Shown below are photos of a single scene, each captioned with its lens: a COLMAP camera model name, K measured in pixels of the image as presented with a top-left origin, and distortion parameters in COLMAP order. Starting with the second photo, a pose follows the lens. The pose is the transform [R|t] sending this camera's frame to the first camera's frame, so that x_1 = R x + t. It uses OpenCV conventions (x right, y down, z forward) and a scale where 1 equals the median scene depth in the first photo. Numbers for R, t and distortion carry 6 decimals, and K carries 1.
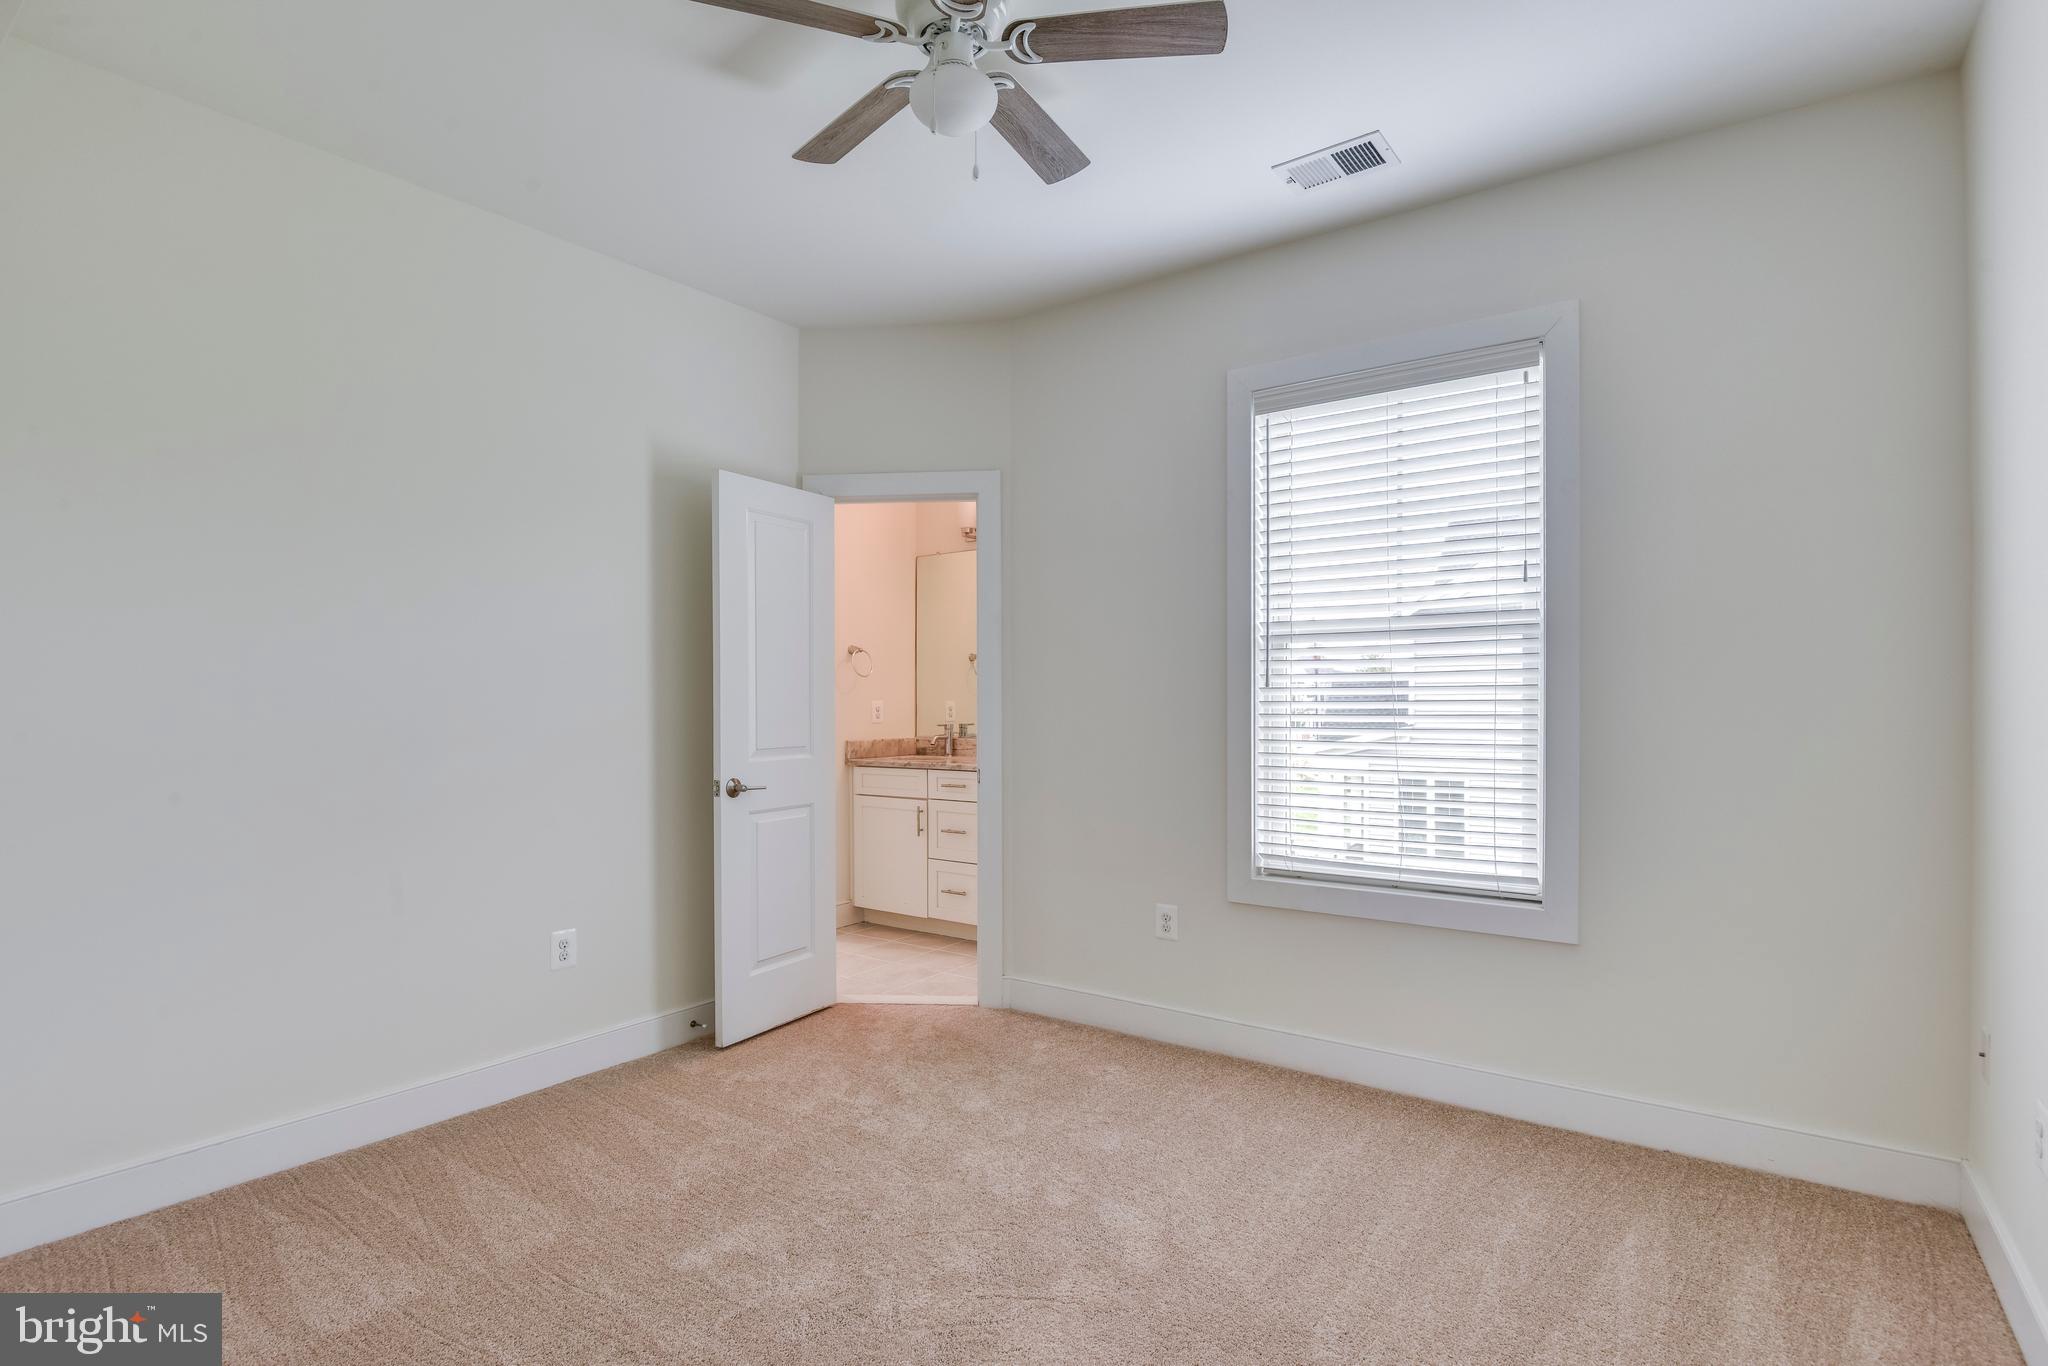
lens RADIAL K [[832.4, 0, 1026.6], [0, 832.4, 703.3], [0, 0, 1]] dist [-0.001477, -0.000053]
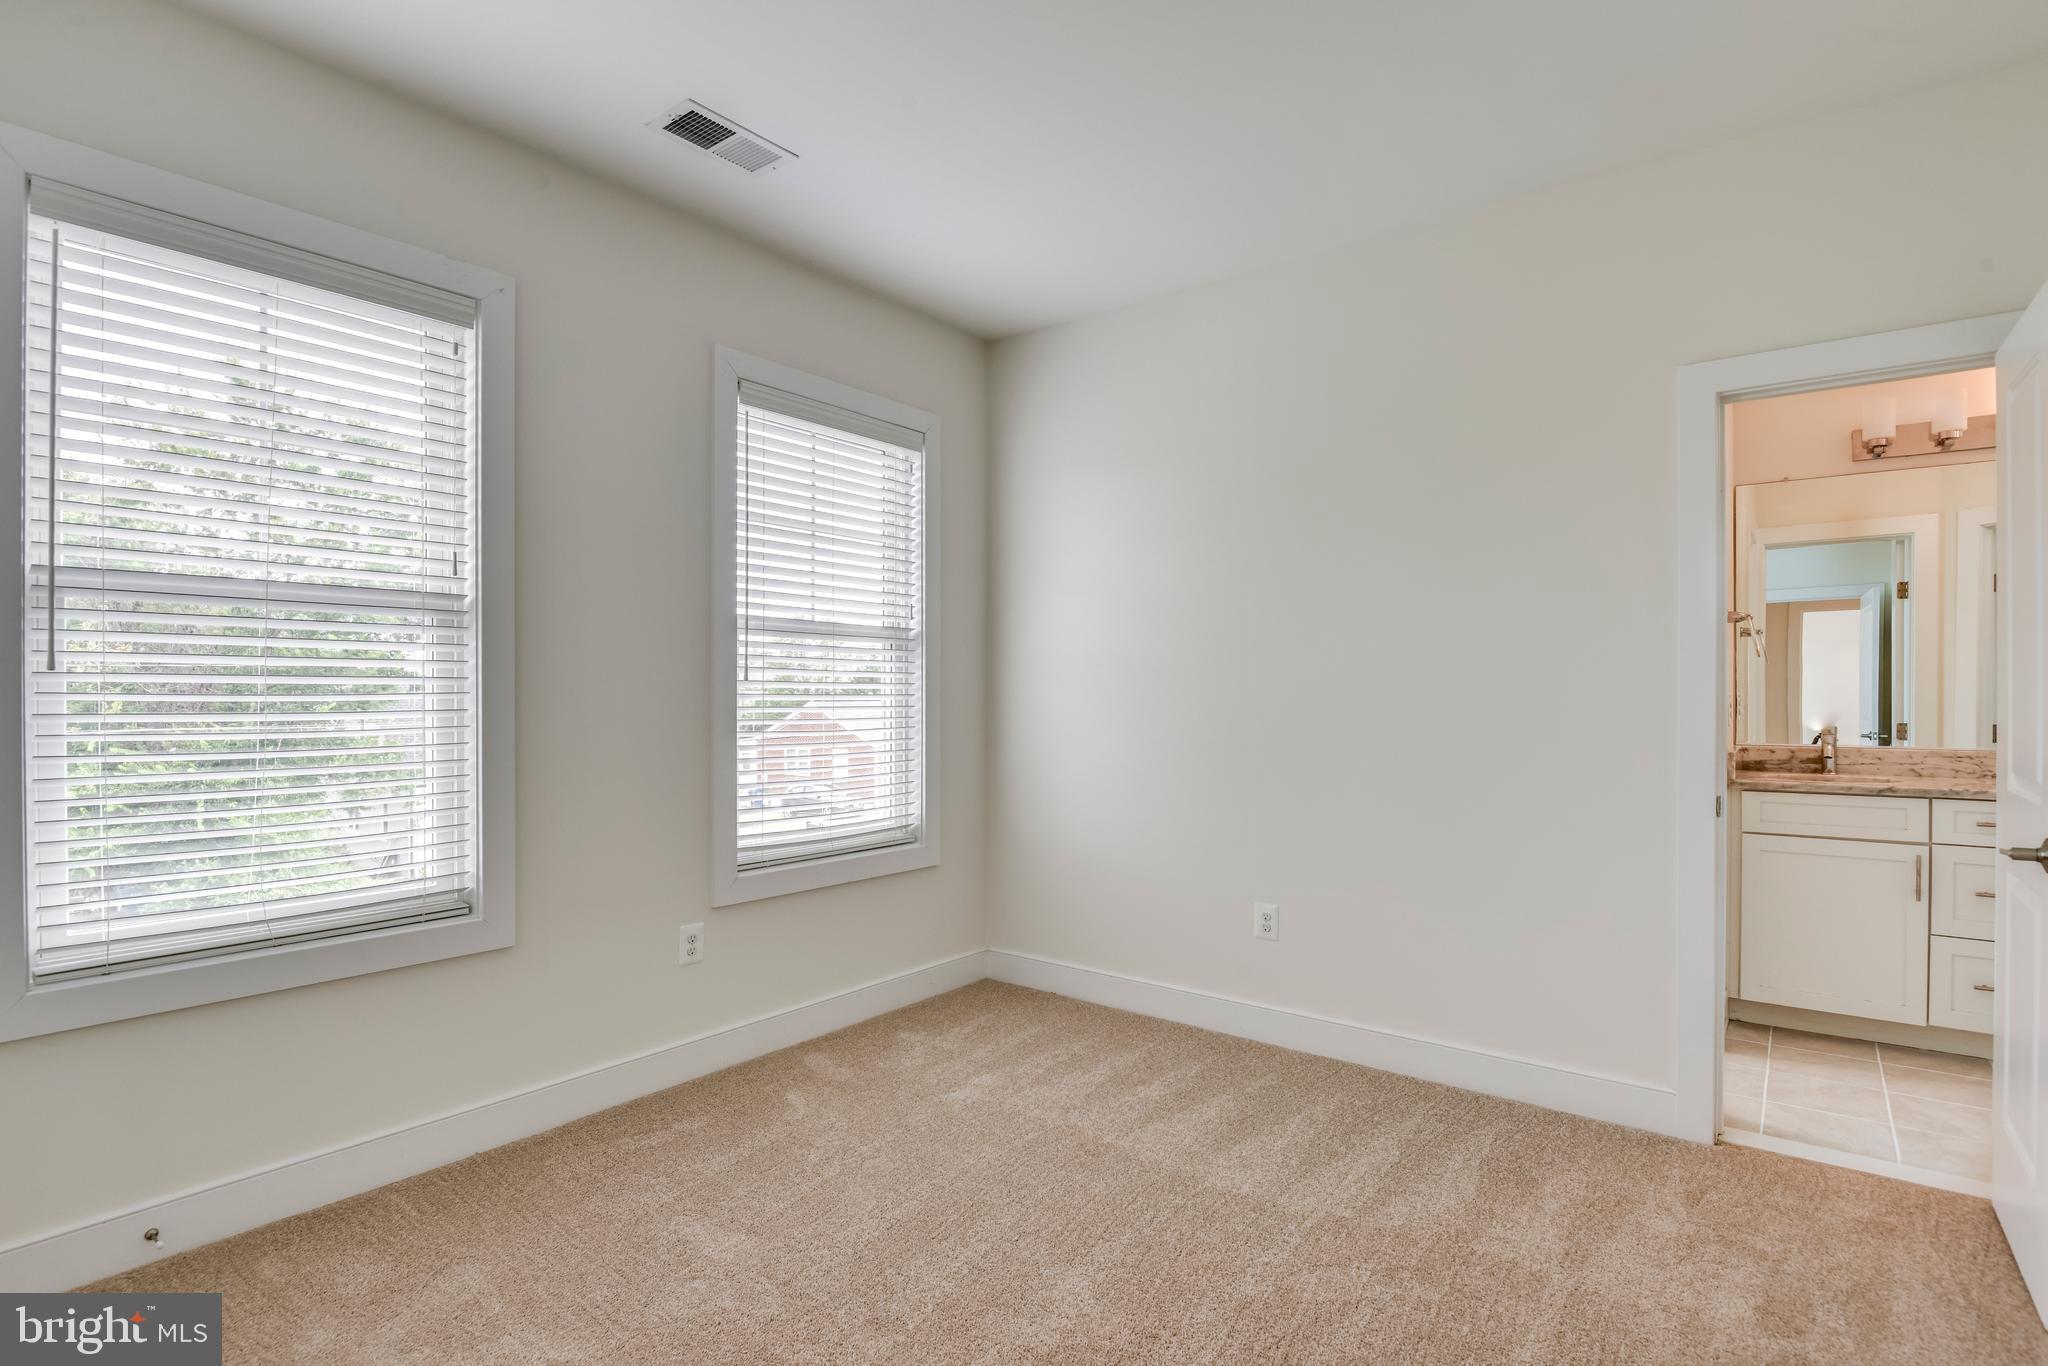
lens RADIAL K [[999.9, 0, 1026.0], [0, 999.9, 689.1], [0, 0, 1]] dist [-0.012757, -0.000166]
pose [[0.137185, 0.005265, 0.990532, -0.834989], [0.002023, 0.999982, -0.005596, -0.001401], [-0.990543, 0.002772, 0.137171, 0.502359]]
